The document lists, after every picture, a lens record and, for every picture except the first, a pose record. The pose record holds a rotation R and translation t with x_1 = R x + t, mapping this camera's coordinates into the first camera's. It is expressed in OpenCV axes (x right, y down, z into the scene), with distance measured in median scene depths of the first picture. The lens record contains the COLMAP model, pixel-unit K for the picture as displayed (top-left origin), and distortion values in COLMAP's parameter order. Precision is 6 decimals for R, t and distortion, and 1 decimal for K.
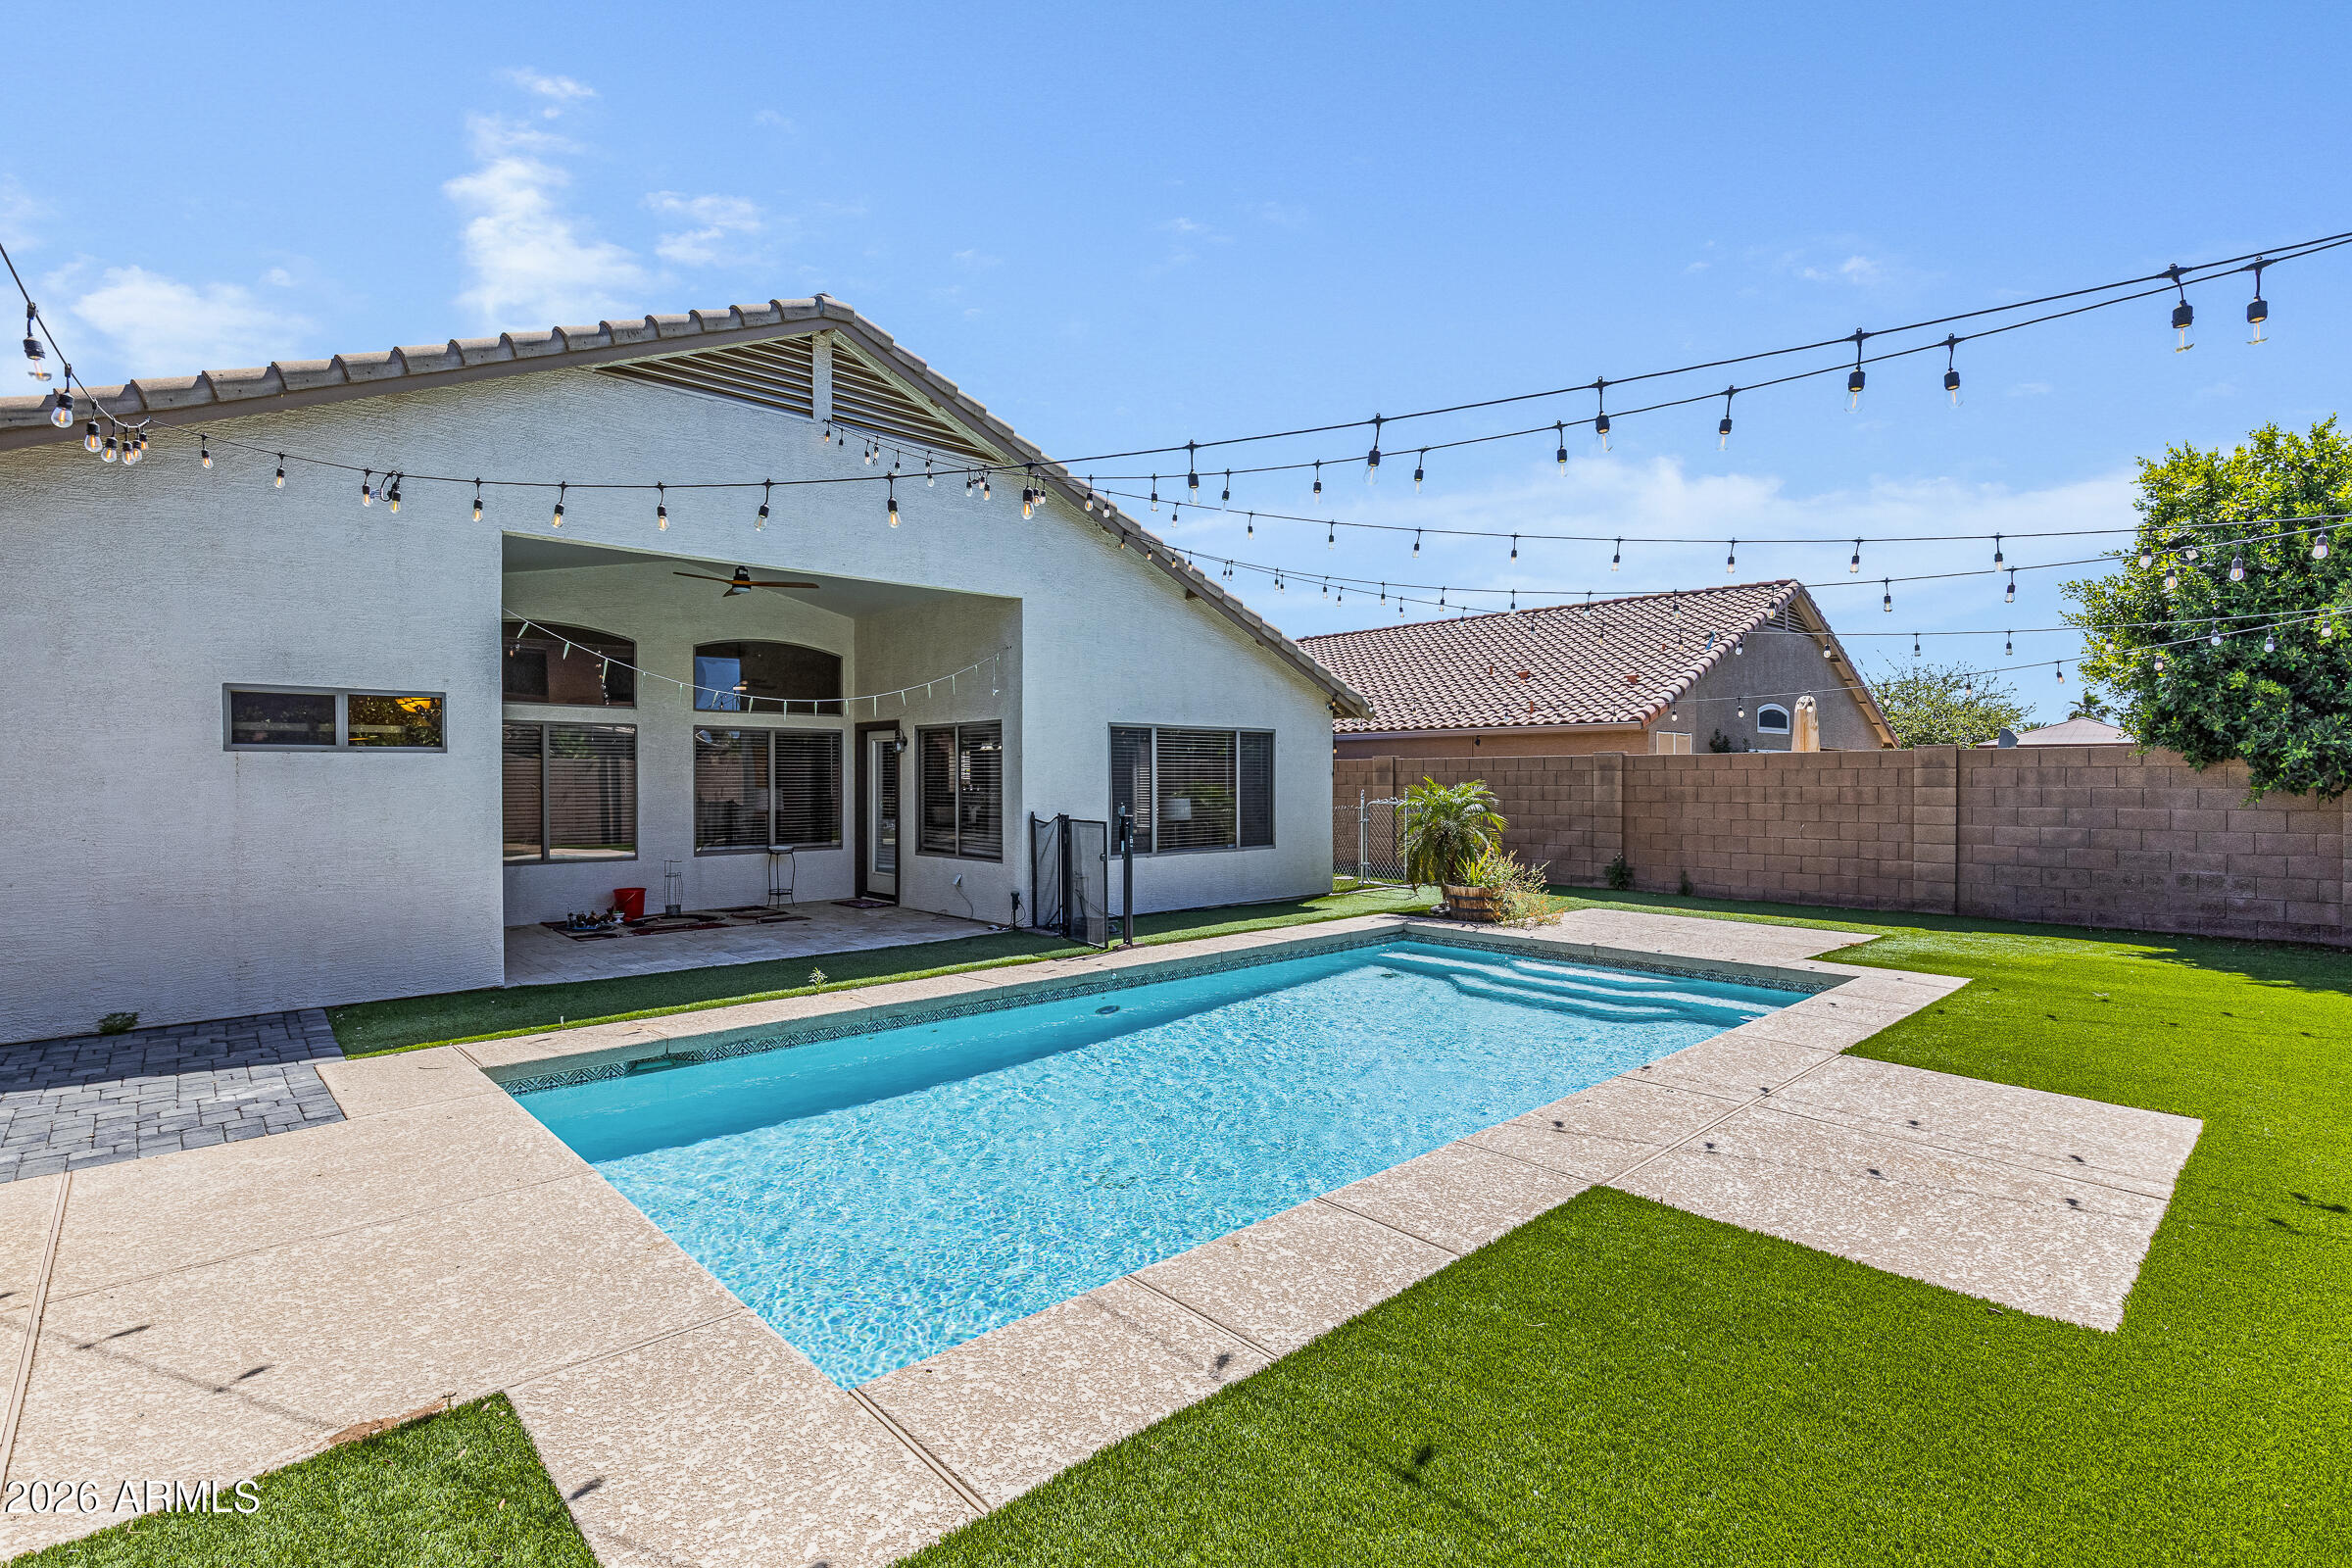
lens RADIAL K [[1095.3, 0, 1189.7], [0, 1095.3, 785.8], [0, 0, 1]] dist [-0.003850, -0.000372]
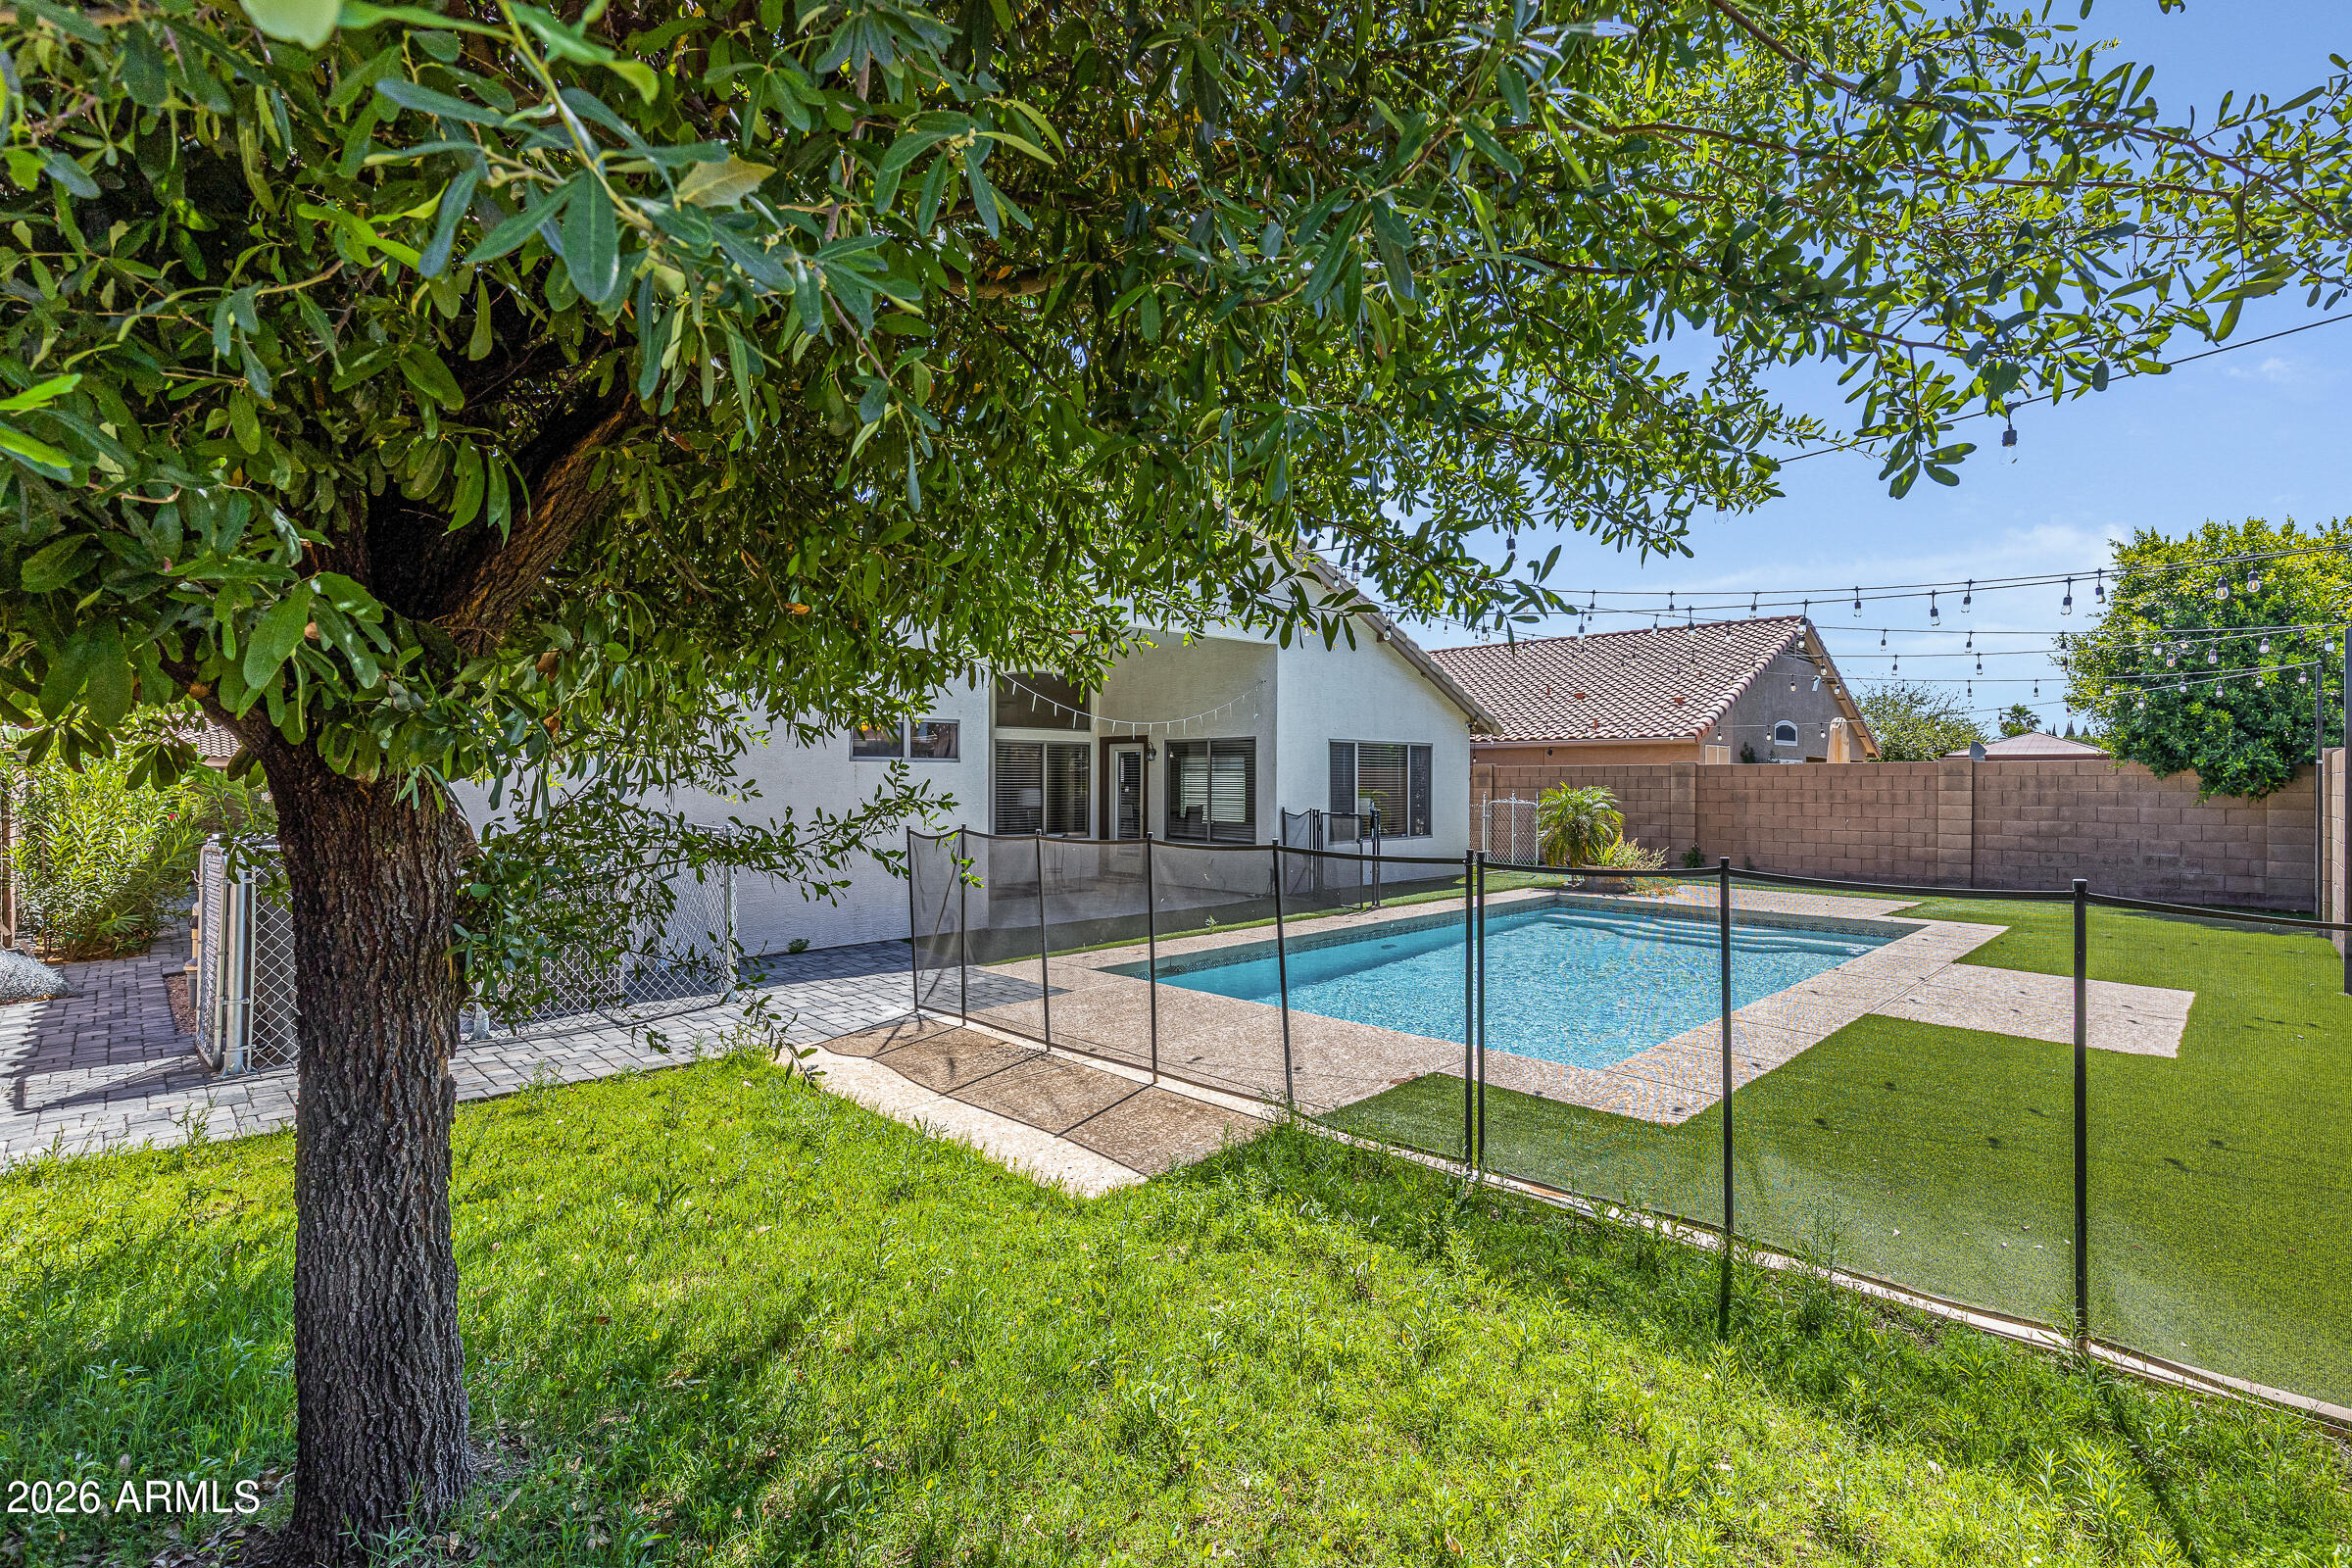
lens RADIAL K [[1050.2, 0, 1182.8], [0, 1050.2, 778.6], [0, 0, 1]] dist [0.000812, 0.000202]
pose [[0.999814, 0.003319, 0.018997, -0.267832], [-0.003151, 0.999955, -0.008900, 0.001152], [-0.019026, 0.008838, 0.999780, -0.237401]]
